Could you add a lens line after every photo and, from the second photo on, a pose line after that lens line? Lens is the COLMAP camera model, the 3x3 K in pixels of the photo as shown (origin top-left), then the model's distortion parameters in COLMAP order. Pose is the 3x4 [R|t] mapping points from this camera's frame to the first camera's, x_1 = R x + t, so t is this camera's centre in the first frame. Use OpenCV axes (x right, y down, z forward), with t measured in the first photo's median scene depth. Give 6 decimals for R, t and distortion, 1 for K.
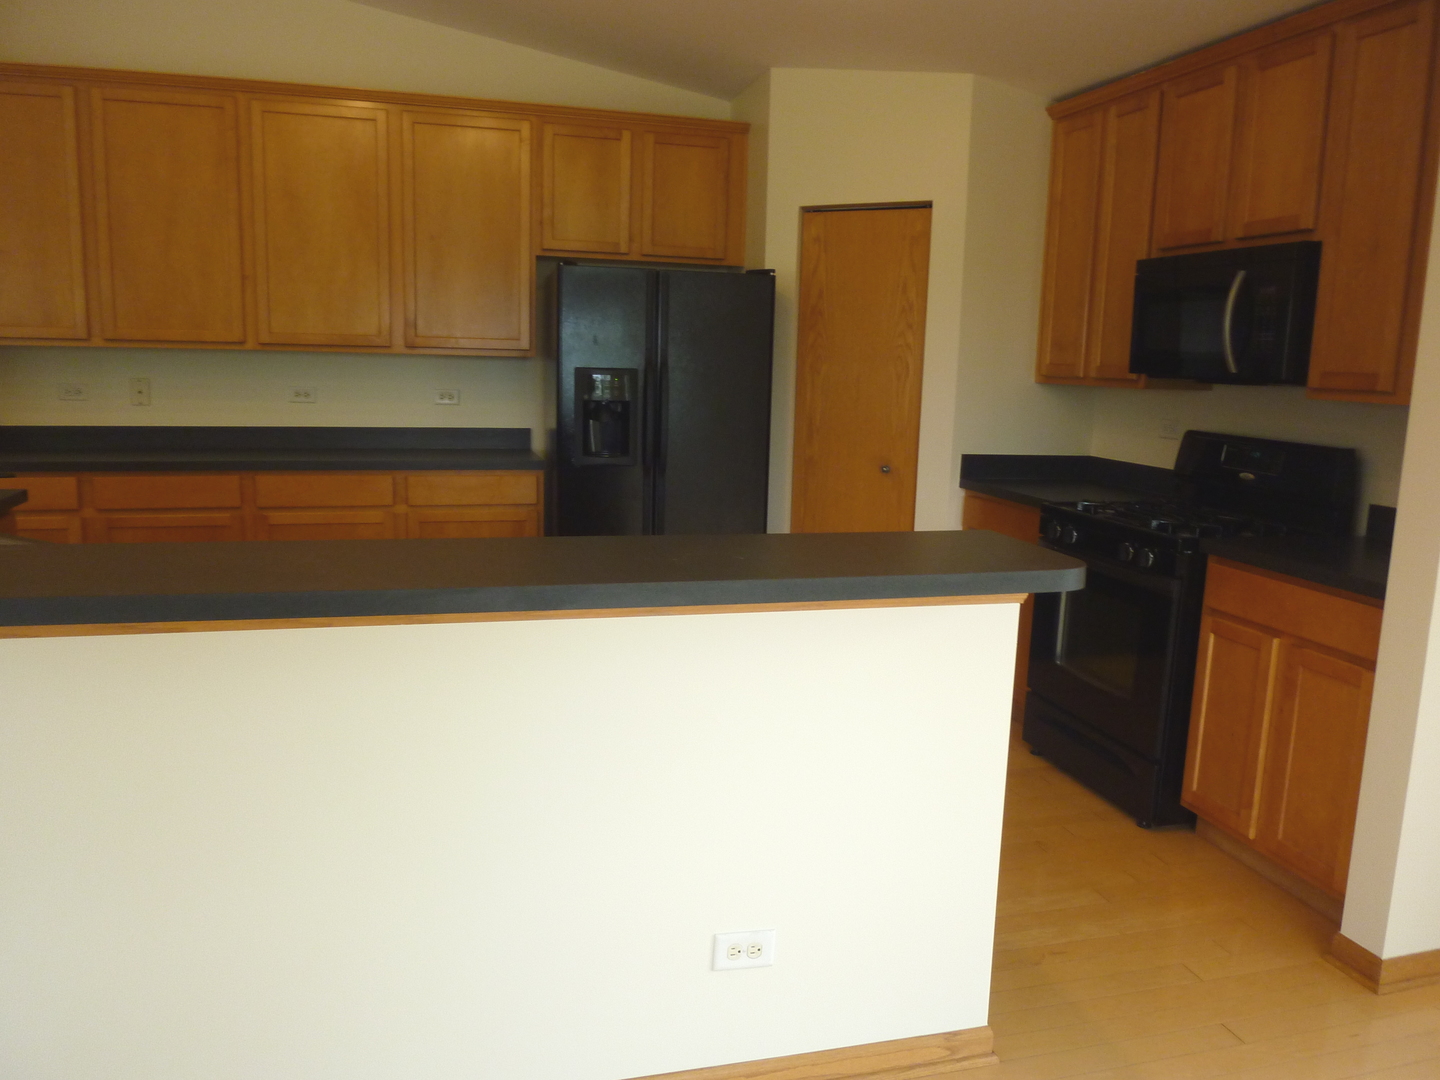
lens RADIAL K [[1089.8, 0, 723.8], [0, 1089.8, 542.5], [0, 0, 1]] dist [-0.036775, 0.004404]
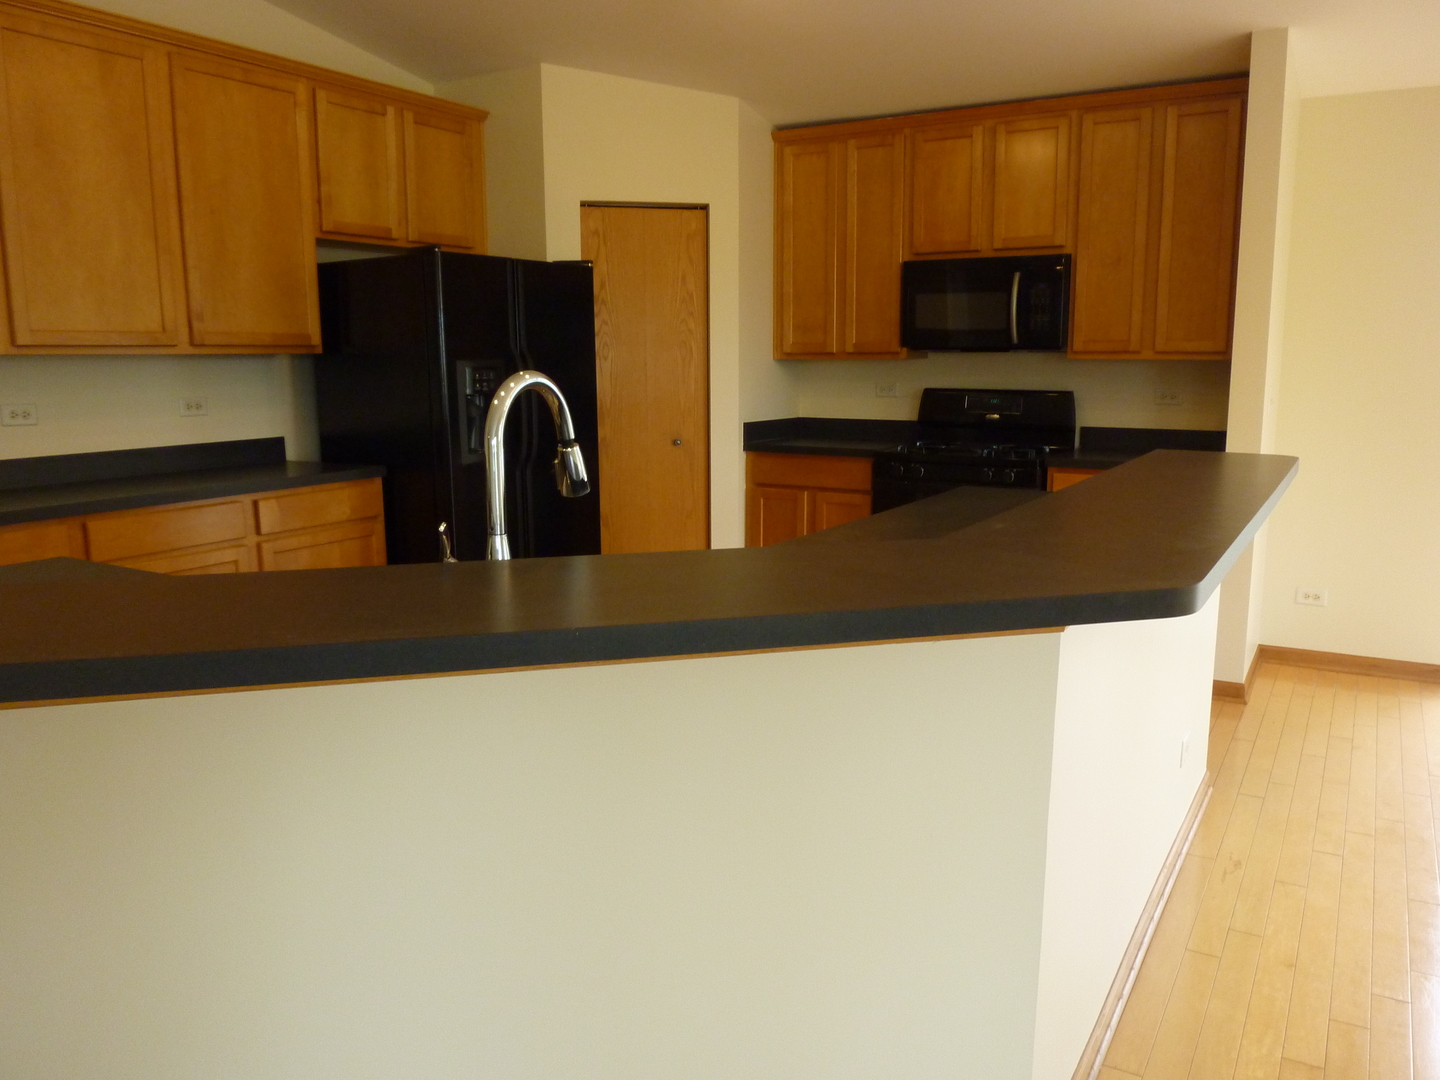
lens RADIAL K [[1089.8, 0, 723.8], [0, 1089.8, 542.5], [0, 0, 1]] dist [-0.036775, 0.004404]
pose [[0.724296, -0.148448, 0.673319, -0.670226], [0.142134, 0.987720, 0.064870, -0.036249], [-0.674680, 0.048716, 0.736501, 0.173146]]
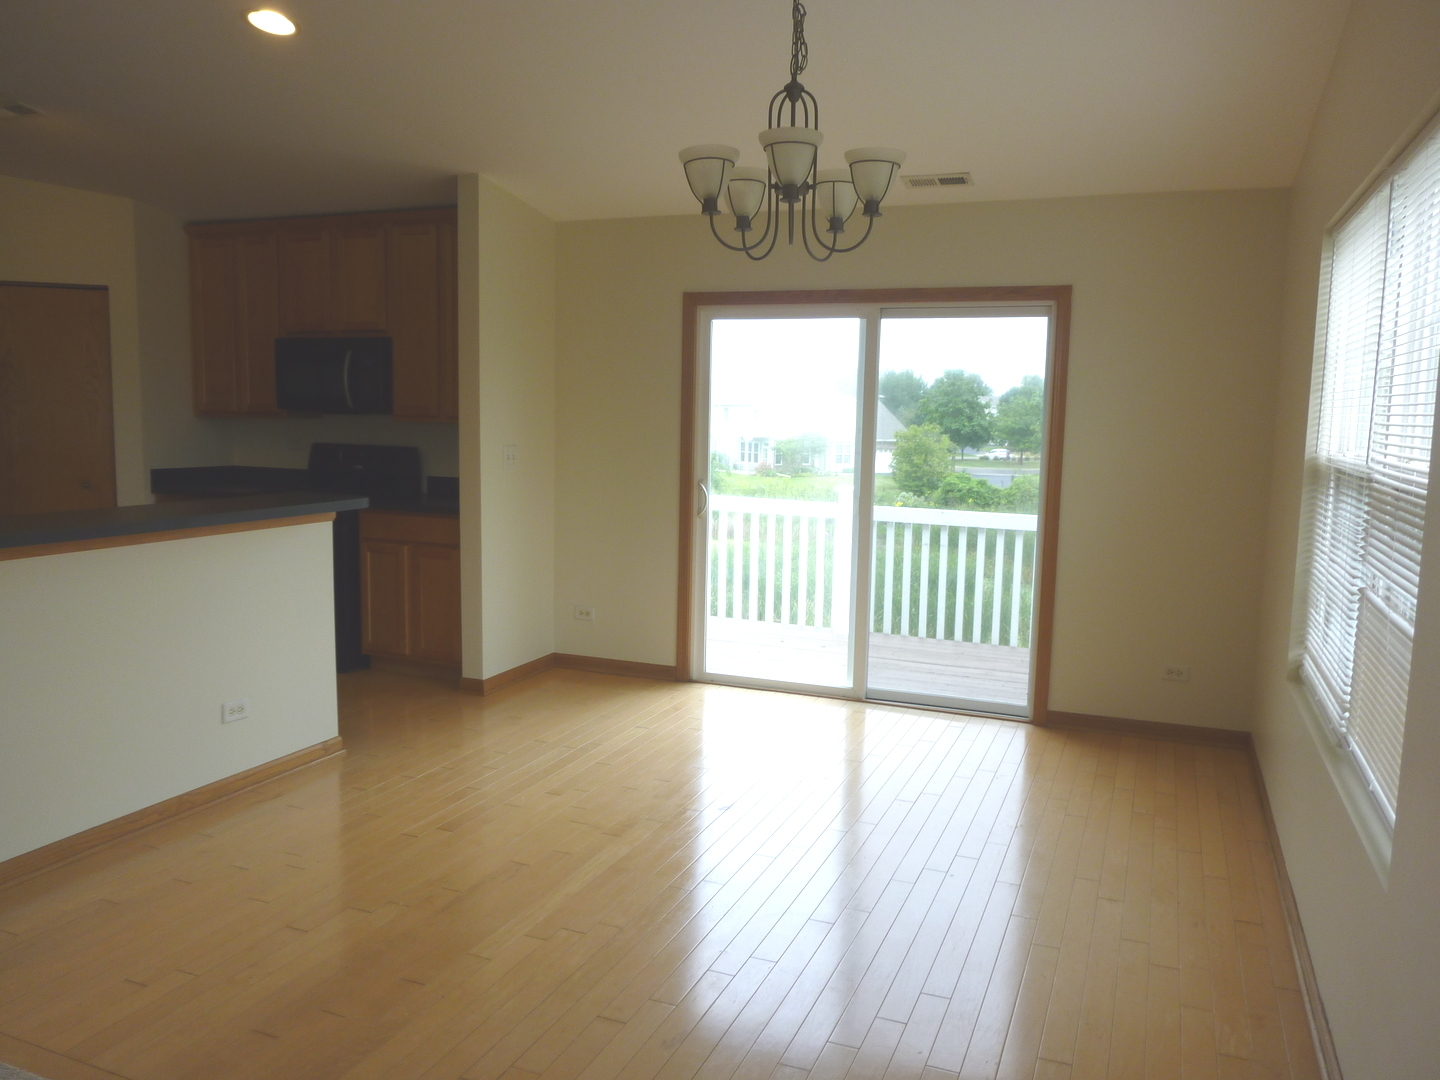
lens RADIAL K [[1093.3, 0, 722.7], [0, 1093.3, 542.7], [0, 0, 1]] dist [-0.034645, 0.003521]
pose [[0.611004, -0.111179, 0.783782, -0.470555], [0.131181, 0.990620, 0.038256, 0.059699], [-0.780683, 0.079443, 0.619857, -0.455892]]
